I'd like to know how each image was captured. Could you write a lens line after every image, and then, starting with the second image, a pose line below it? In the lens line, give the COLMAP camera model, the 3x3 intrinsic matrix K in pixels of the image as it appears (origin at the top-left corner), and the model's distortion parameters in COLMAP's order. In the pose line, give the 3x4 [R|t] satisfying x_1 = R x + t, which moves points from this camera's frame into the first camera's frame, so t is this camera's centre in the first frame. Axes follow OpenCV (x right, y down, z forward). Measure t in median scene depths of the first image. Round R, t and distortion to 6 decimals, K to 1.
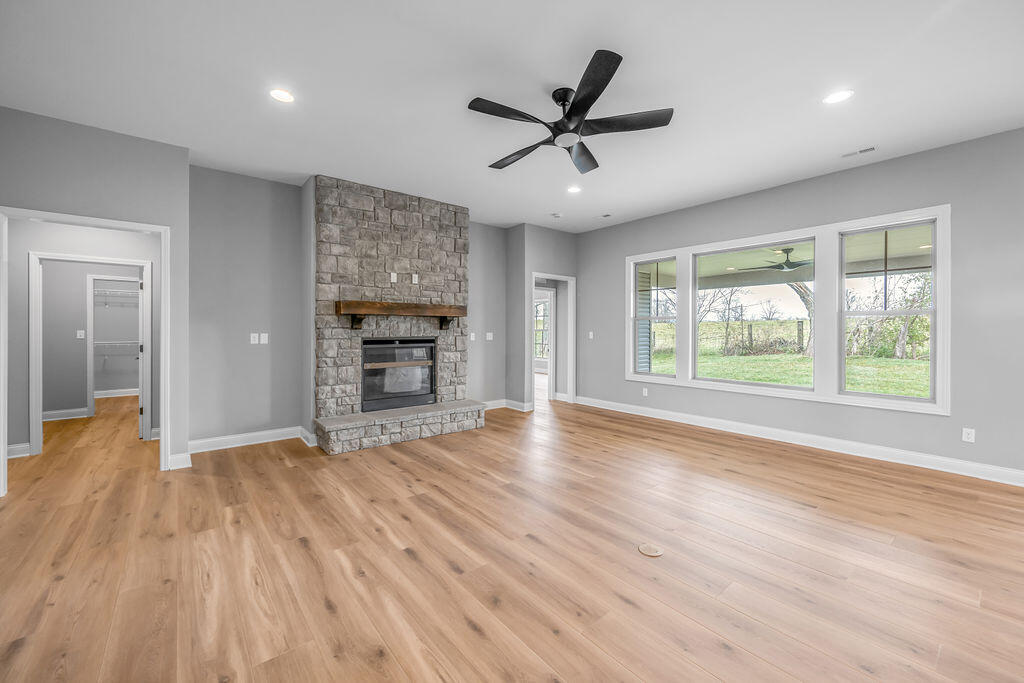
lens RADIAL K [[404.9, 0, 521.6], [0, 404.9, 333.3], [0, 0, 1]] dist [-0.003067, -0.000955]
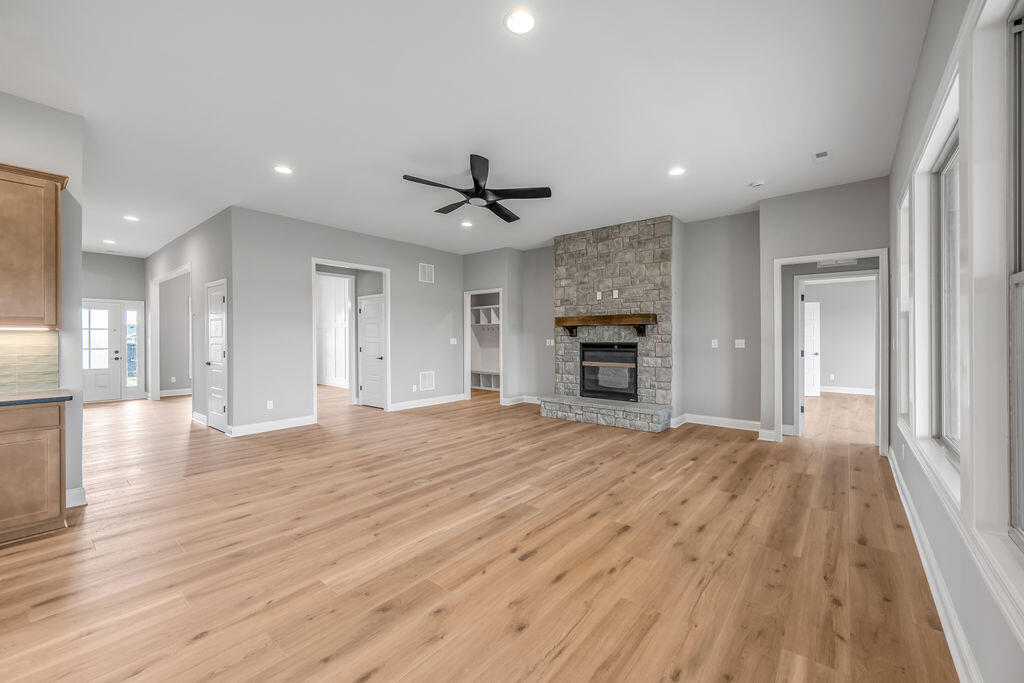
lens RADIAL K [[404.9, 0, 515.5], [0, 404.9, 337.0], [0, 0, 1]] dist [-0.003067, -0.000955]
pose [[0.203134, -0.004164, -0.979142, 0.884405], [-0.003276, 0.999982, -0.004932, -0.000394], [0.979145, 0.004209, 0.203117, 0.486025]]
